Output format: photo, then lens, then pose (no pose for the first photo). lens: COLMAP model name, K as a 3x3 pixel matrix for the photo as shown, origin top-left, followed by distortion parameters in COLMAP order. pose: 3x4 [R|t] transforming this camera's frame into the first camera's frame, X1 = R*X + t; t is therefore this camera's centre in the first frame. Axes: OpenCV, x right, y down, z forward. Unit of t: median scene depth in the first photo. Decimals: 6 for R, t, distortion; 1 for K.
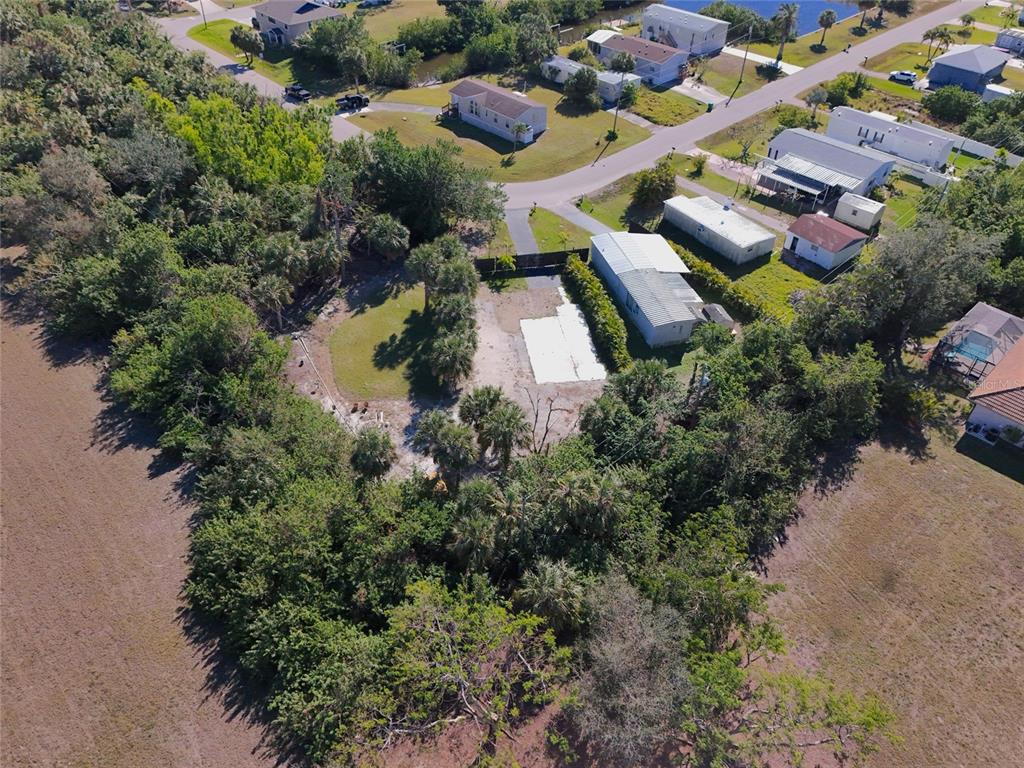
lens RADIAL K [[753.4, 0, 512.0], [0, 753.4, 384.0], [0, 0, 1]] dist [0.049936, -0.034693]
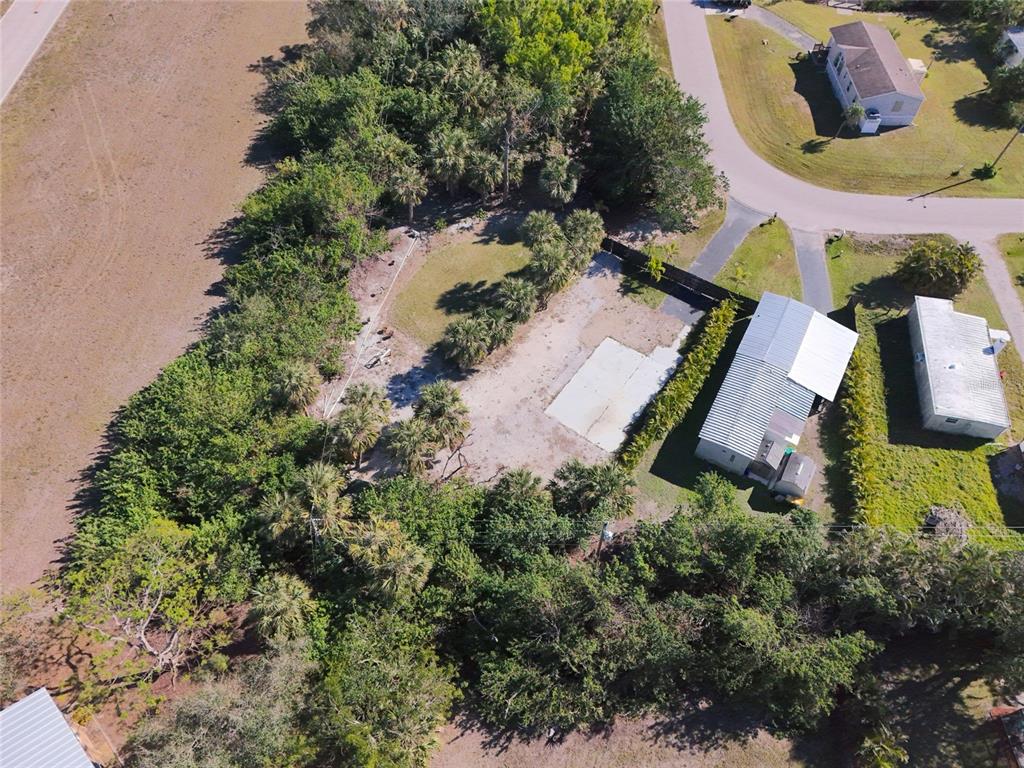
lens RADIAL K [[753.4, 0, 512.0], [0, 753.4, 384.0], [0, 0, 1]] dist [0.049936, -0.034693]
pose [[0.716138, 0.560254, -0.416248, 0.345026], [-0.458984, 0.827312, 0.323866, -0.288072], [0.525814, -0.040882, 0.849617, 0.202272]]
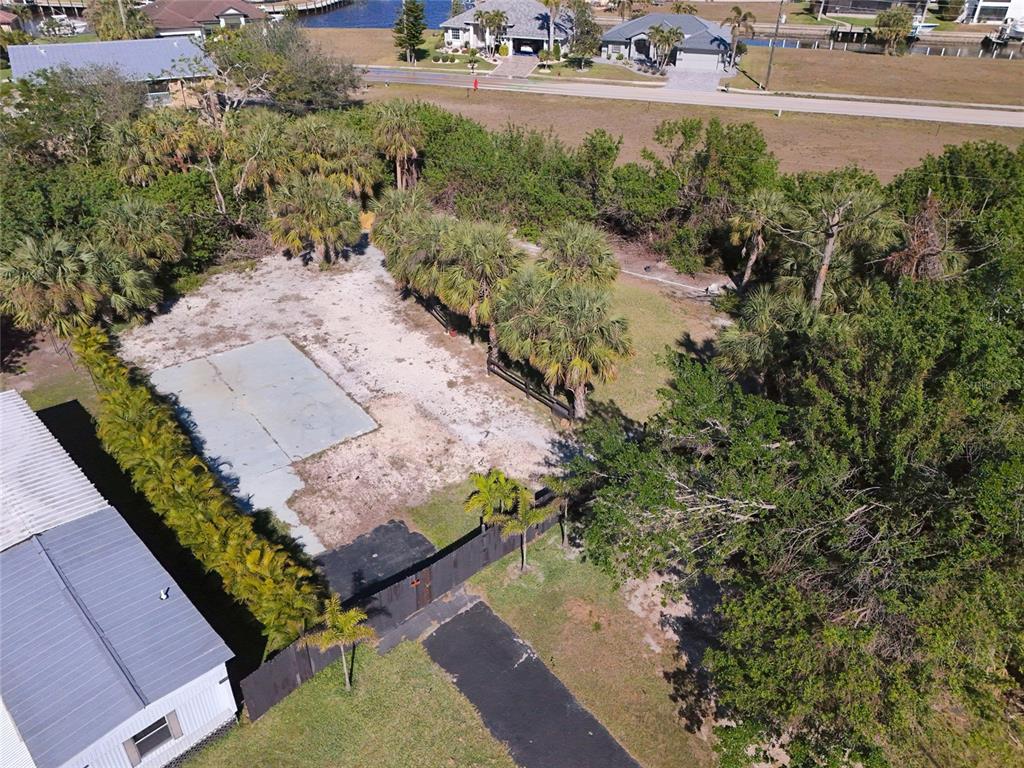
lens RADIAL K [[753.4, 0, 512.0], [0, 753.4, 384.0], [0, 0, 1]] dist [0.049936, -0.034693]
pose [[-0.878525, 0.233782, -0.416582, 0.122397], [-0.331351, 0.329937, 0.883939, -0.520169], [0.344095, 0.914597, -0.212394, 1.152448]]
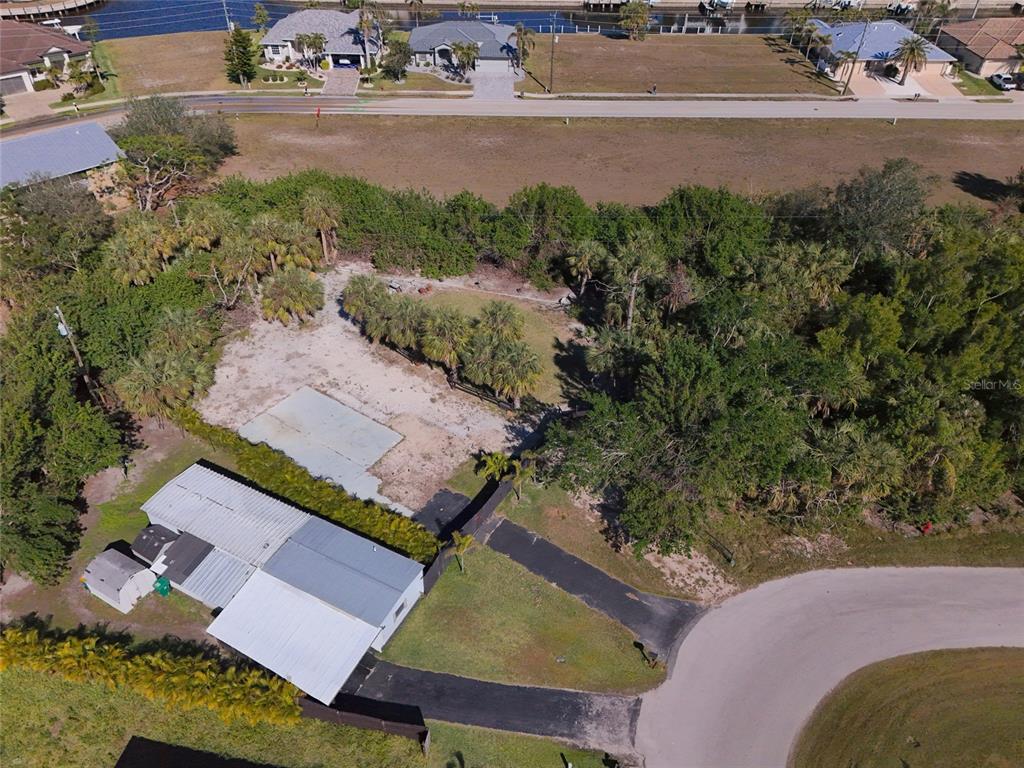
lens RADIAL K [[751.7, 0, 512.0], [0, 751.7, 384.0], [0, 0, 1]] dist [0.113243, -0.148514]
pose [[-0.694077, 0.430341, -0.577117, 0.348739], [-0.488641, 0.307087, 0.816656, -0.774750], [0.528666, 0.848825, -0.002859, 1.067628]]
